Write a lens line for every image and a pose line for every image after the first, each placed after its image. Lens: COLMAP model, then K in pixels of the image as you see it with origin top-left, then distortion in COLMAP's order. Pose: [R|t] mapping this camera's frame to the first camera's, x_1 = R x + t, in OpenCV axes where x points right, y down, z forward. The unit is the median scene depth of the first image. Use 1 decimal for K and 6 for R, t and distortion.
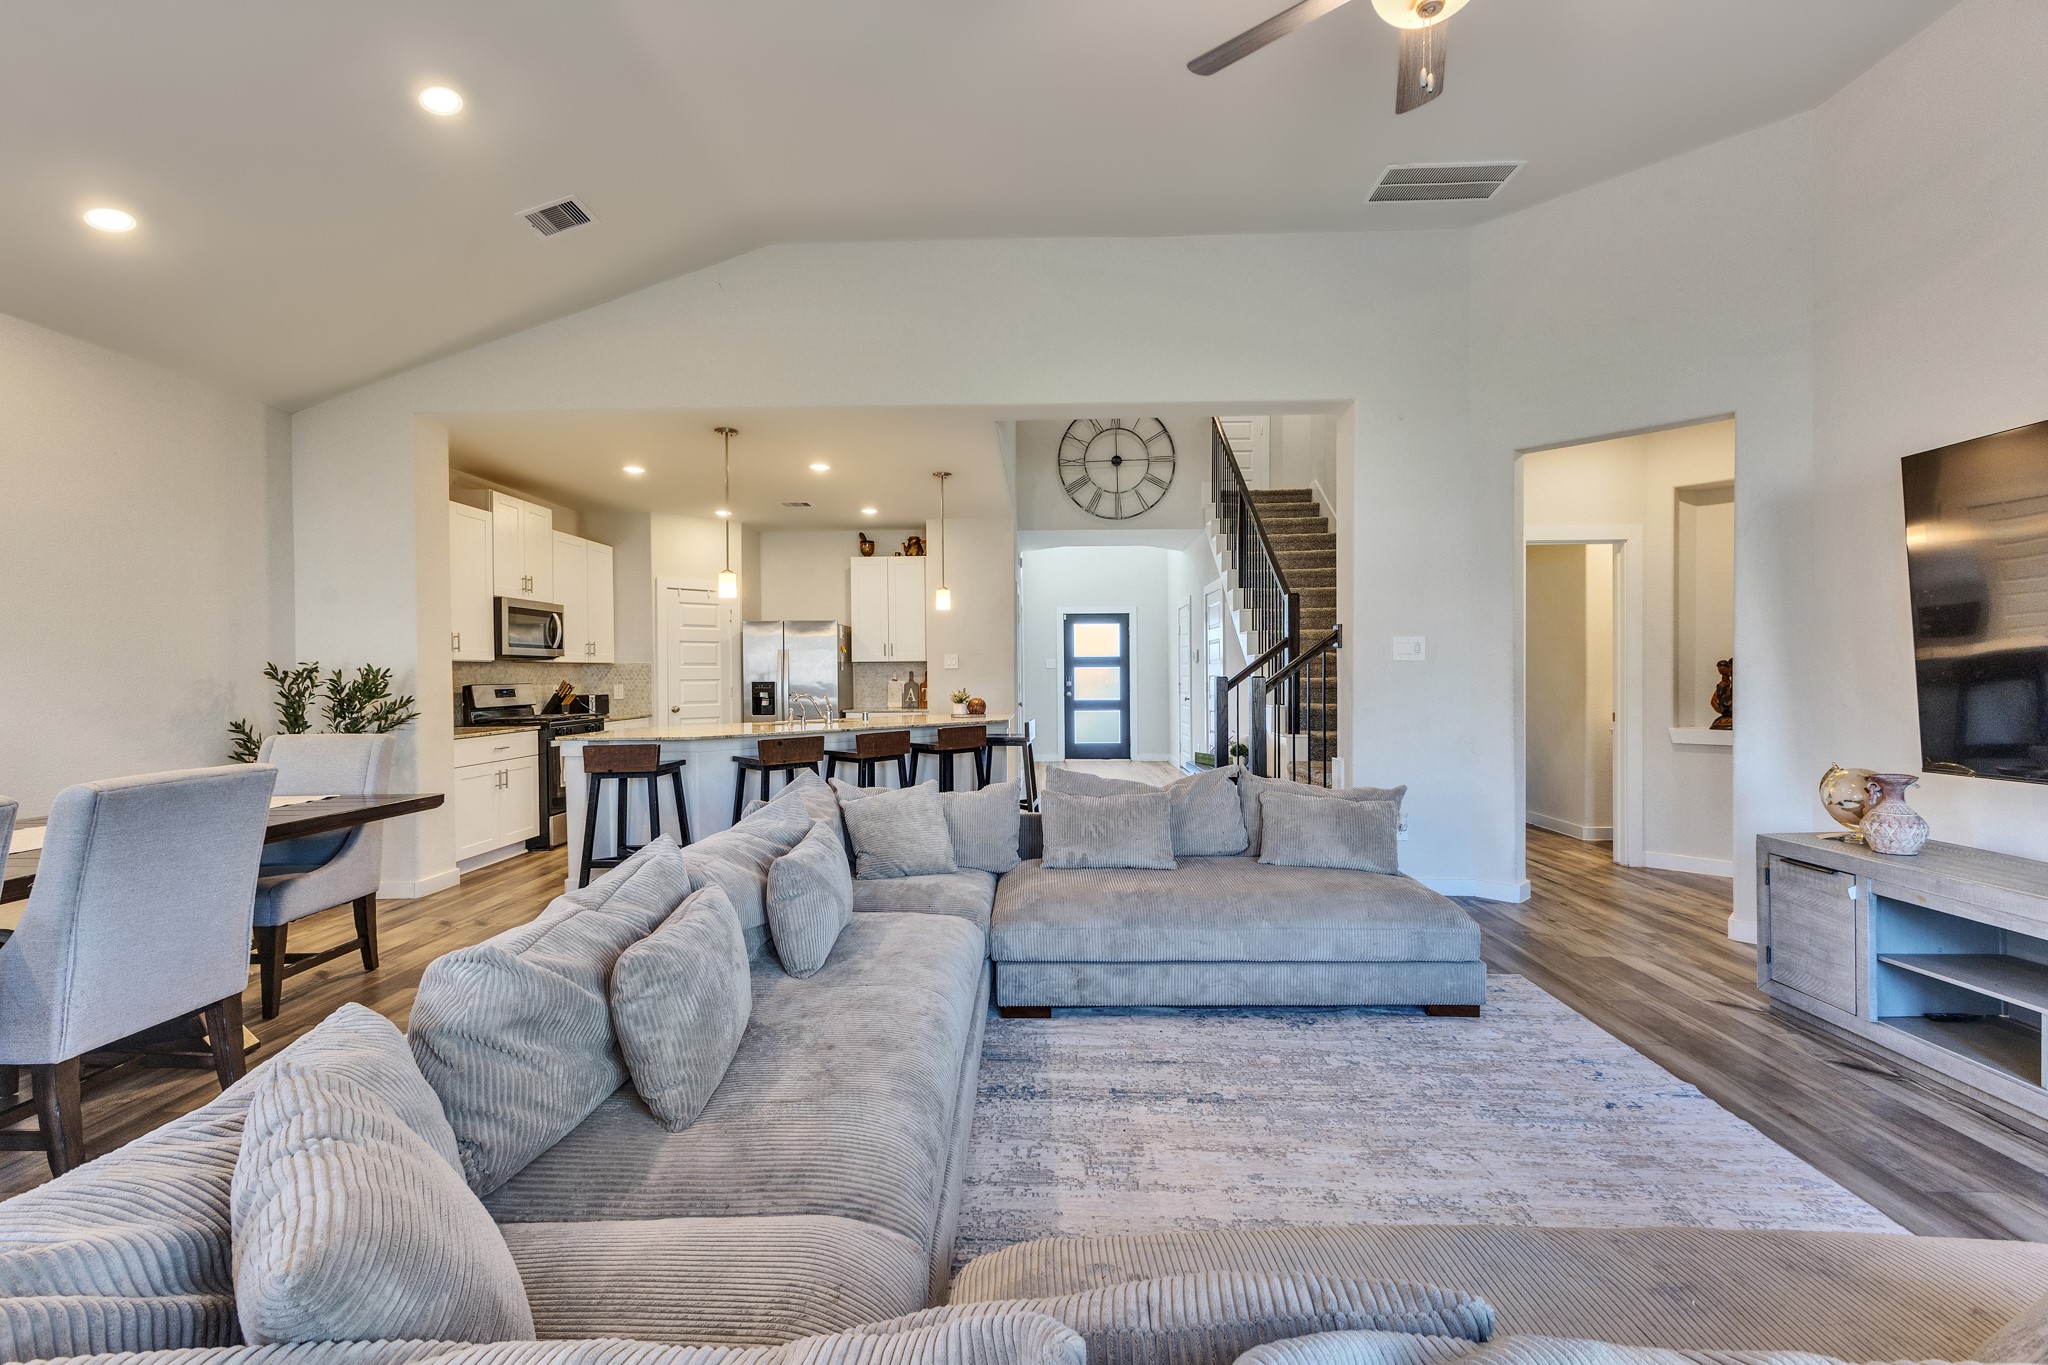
lens RADIAL K [[883.5, 0, 1022.0], [0, 883.5, 680.1], [0, 0, 1]] dist [0.014048, 0.000118]
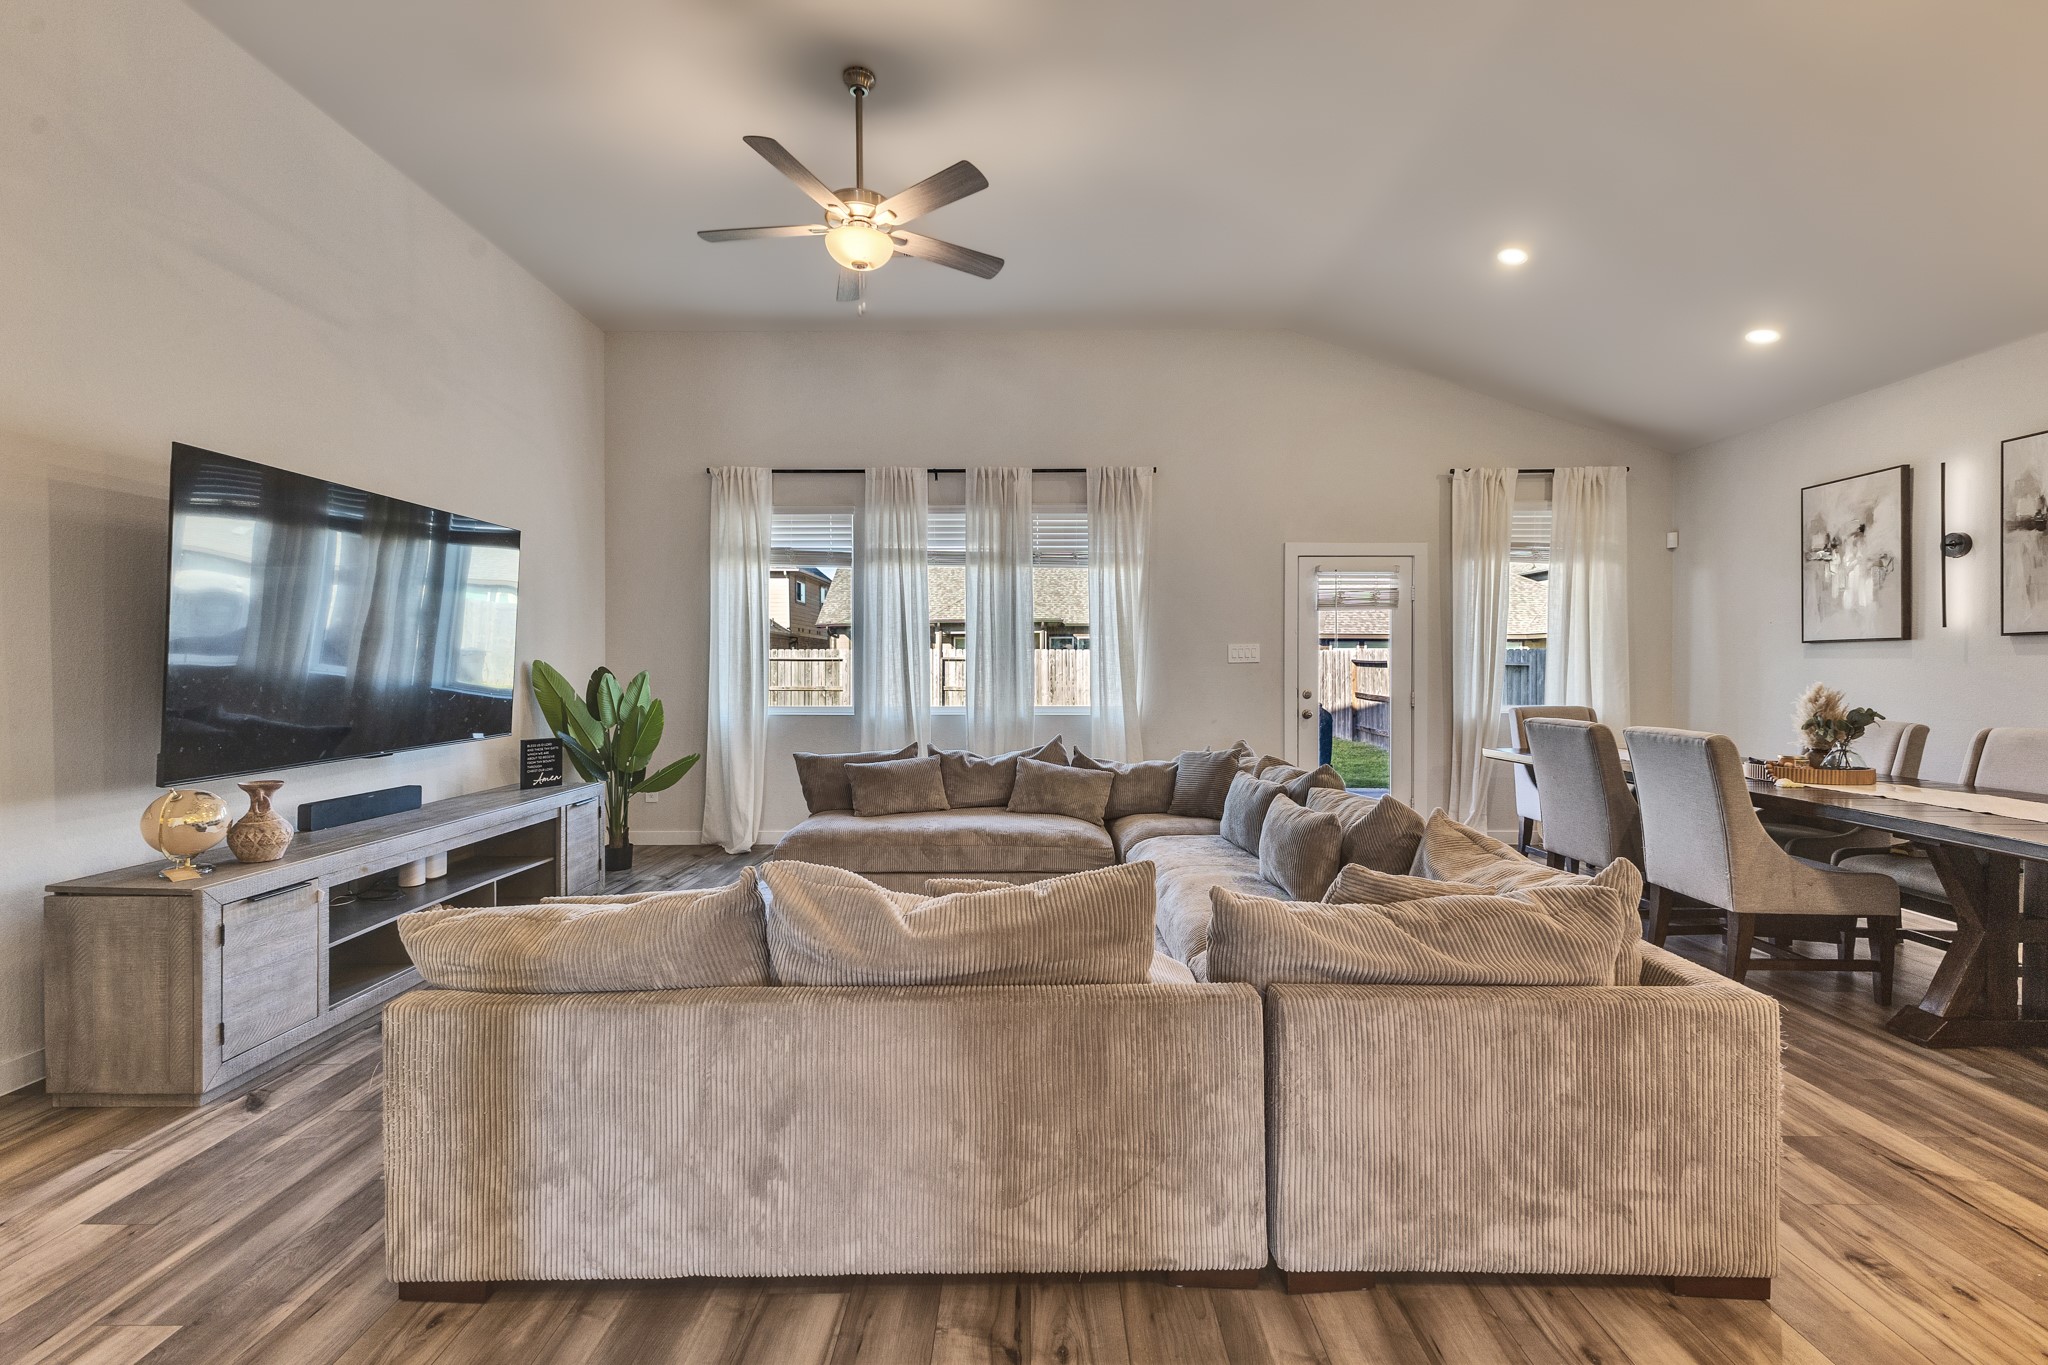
lens RADIAL K [[883.5, 0, 1022.0], [0, 883.5, 680.1], [0, 0, 1]] dist [0.014048, 0.000118]
pose [[-0.999885, 0.010194, -0.011220, 0.099648], [0.009965, 0.999746, 0.020208, -0.013524], [0.011423, 0.020093, -0.999733, 1.409310]]
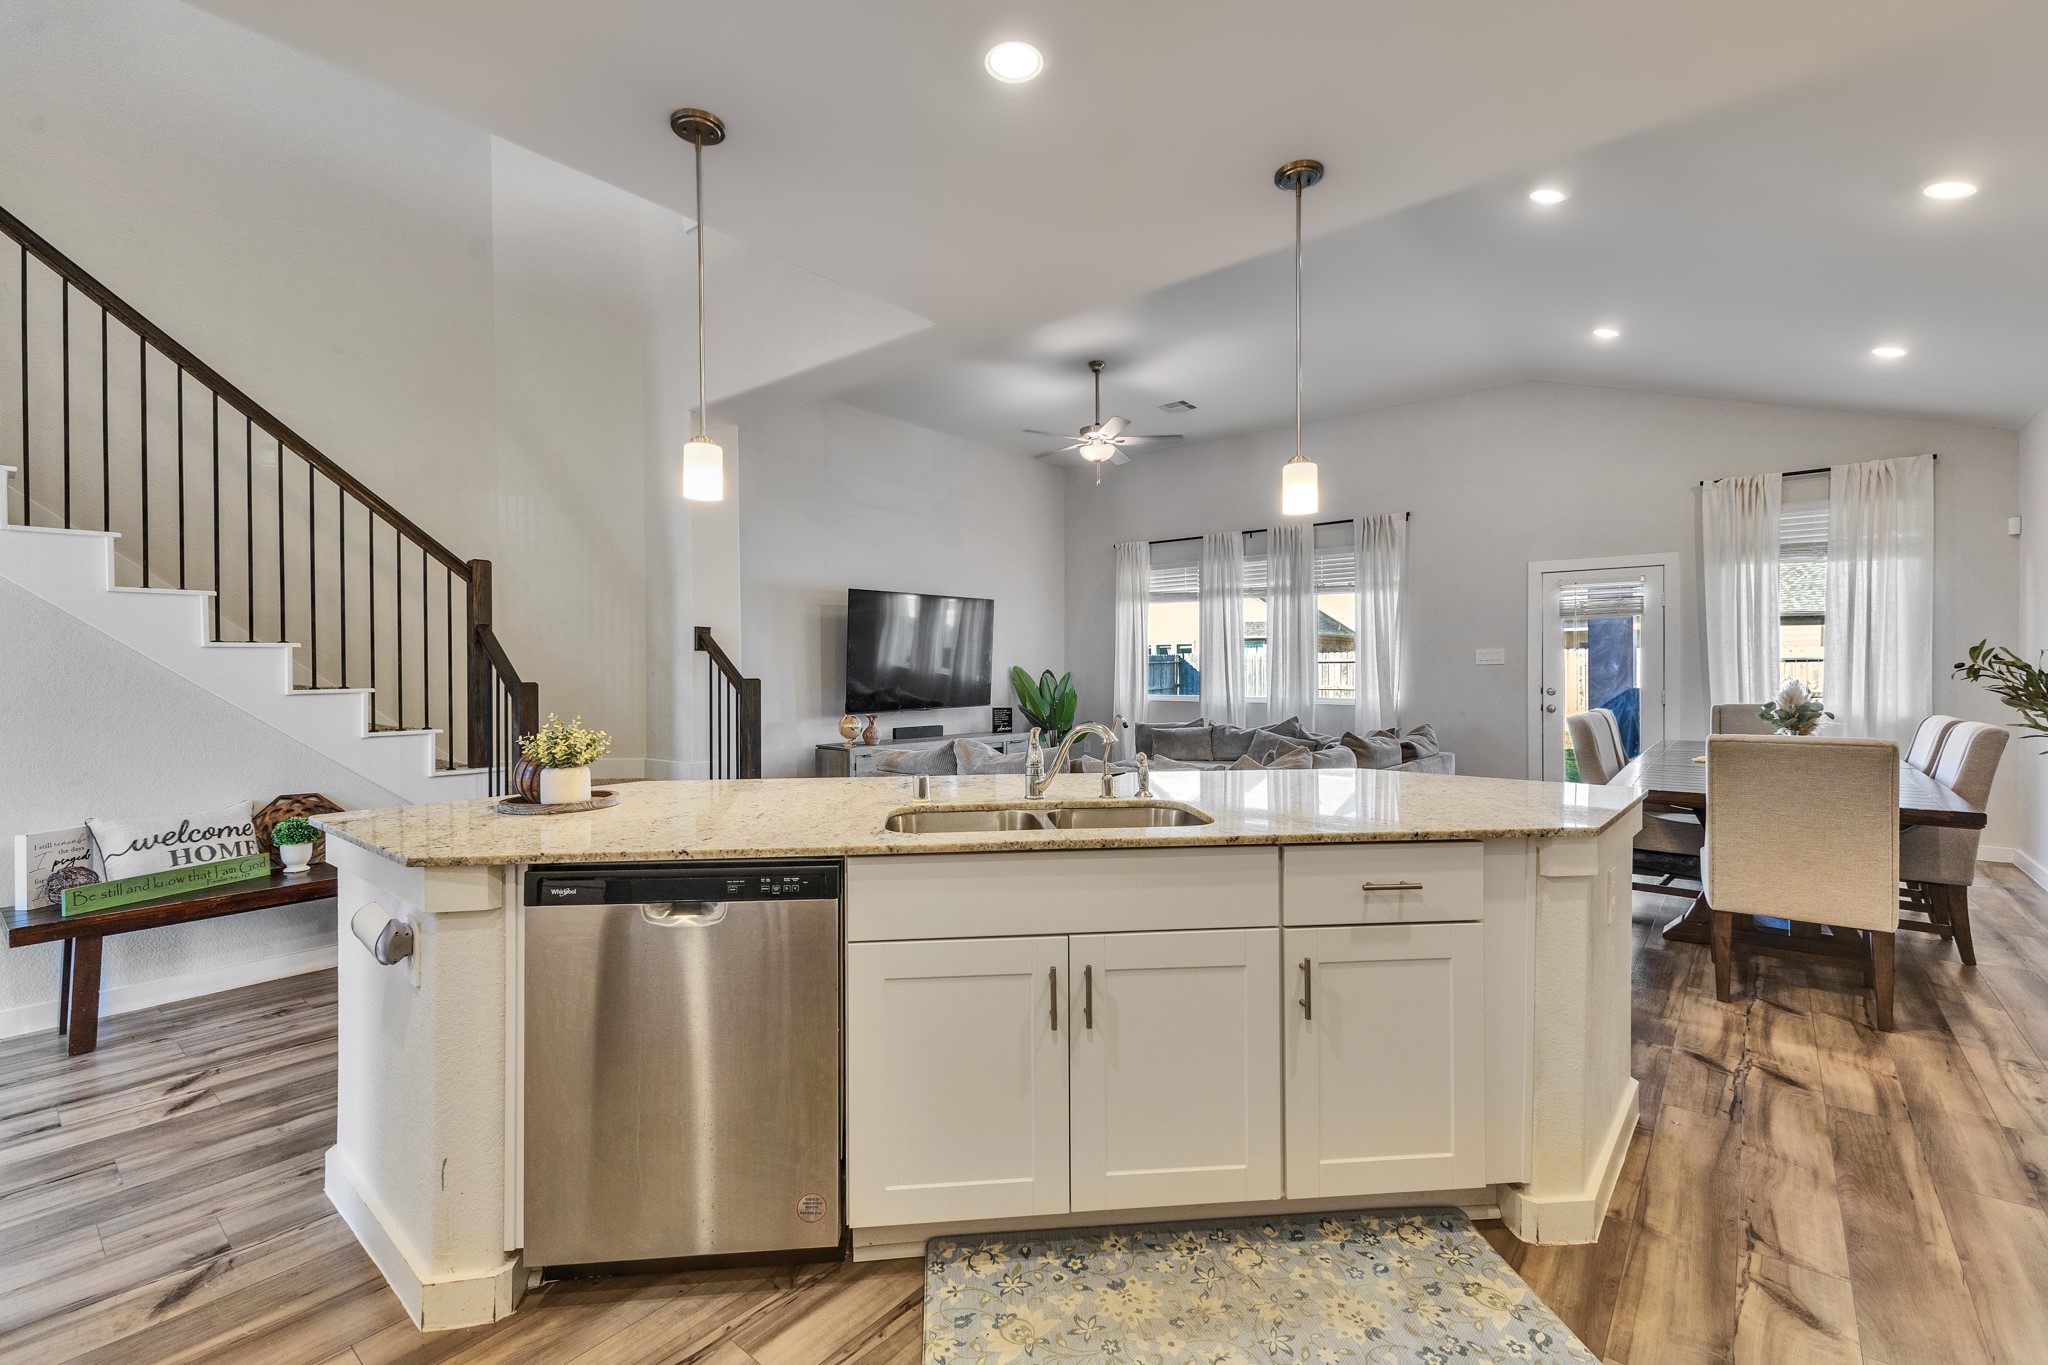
lens RADIAL K [[885.4, 0, 1024.0], [0, 885.4, 682.5], [0, 0, 1]] dist [0.025137, -0.007271]
pose [[-0.784195, 0.004305, 0.620500, -0.679852], [0.015234, 0.999808, 0.012317, -0.009145], [-0.620328, 0.019112, -0.784110, 1.932142]]
